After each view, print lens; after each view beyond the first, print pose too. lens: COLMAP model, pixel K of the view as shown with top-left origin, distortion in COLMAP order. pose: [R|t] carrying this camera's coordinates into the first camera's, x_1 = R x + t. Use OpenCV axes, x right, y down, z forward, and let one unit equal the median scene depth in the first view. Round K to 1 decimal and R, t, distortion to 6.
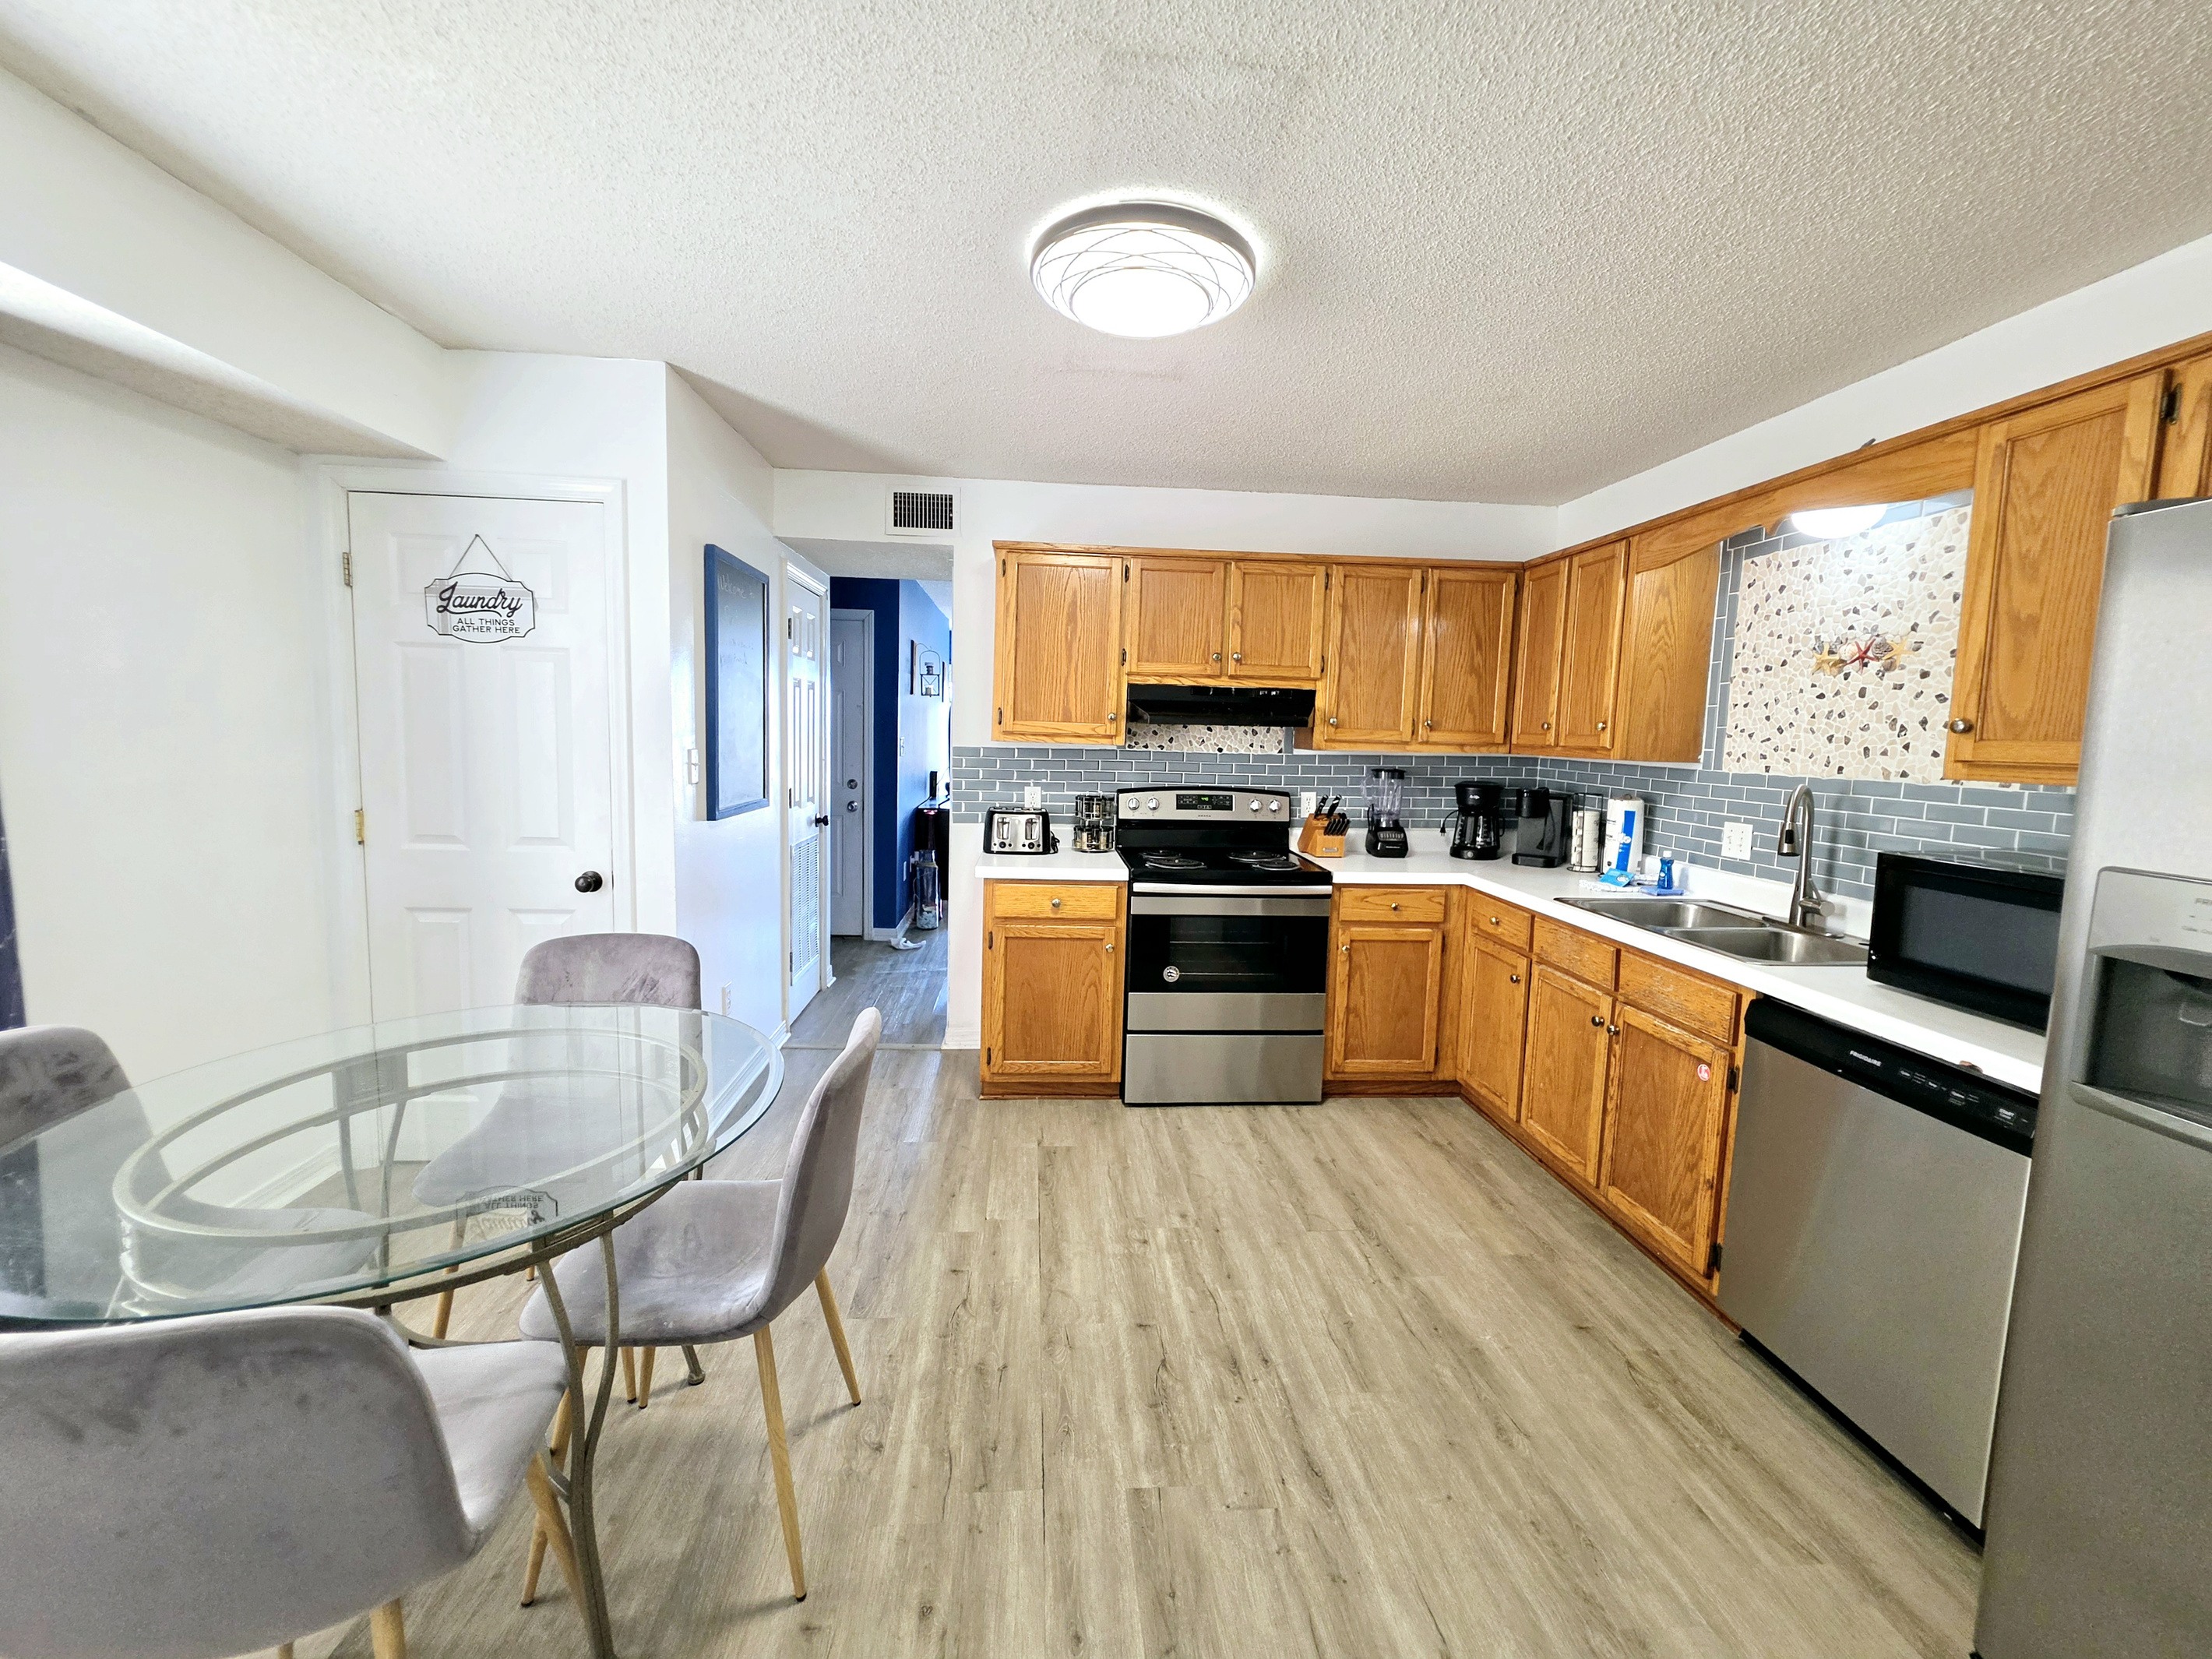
lens RADIAL K [[888.1, 0, 1107.2], [0, 888.1, 817.6], [0, 0, 1]] dist [-0.002671, -0.000062]
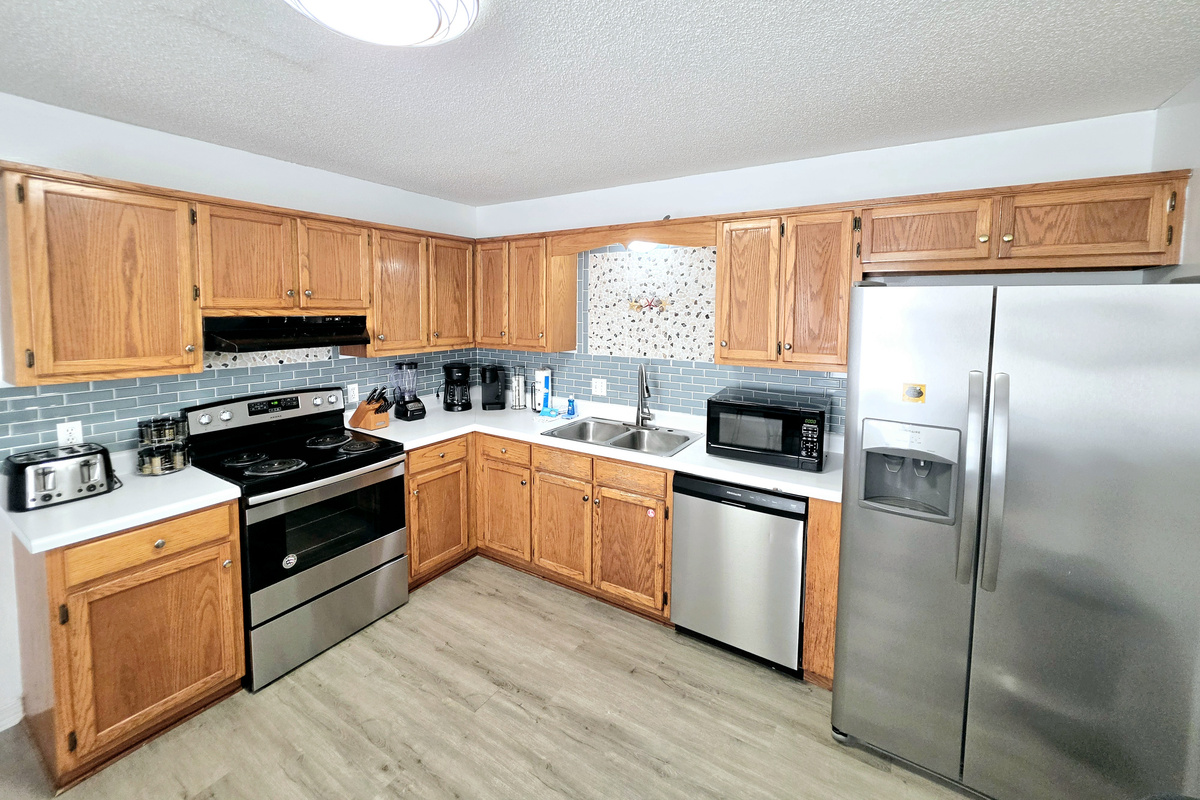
lens RADIAL K [[479.4, 0, 598.1], [0, 479.4, 343.8], [0, 0, 1]] dist [-0.003924, 0.000717]
pose [[0.598934, -0.079519, 0.796841, -0.171434], [0.087469, 0.995600, 0.033609, -0.101955], [-0.796007, 0.049569, 0.603254, 0.273469]]
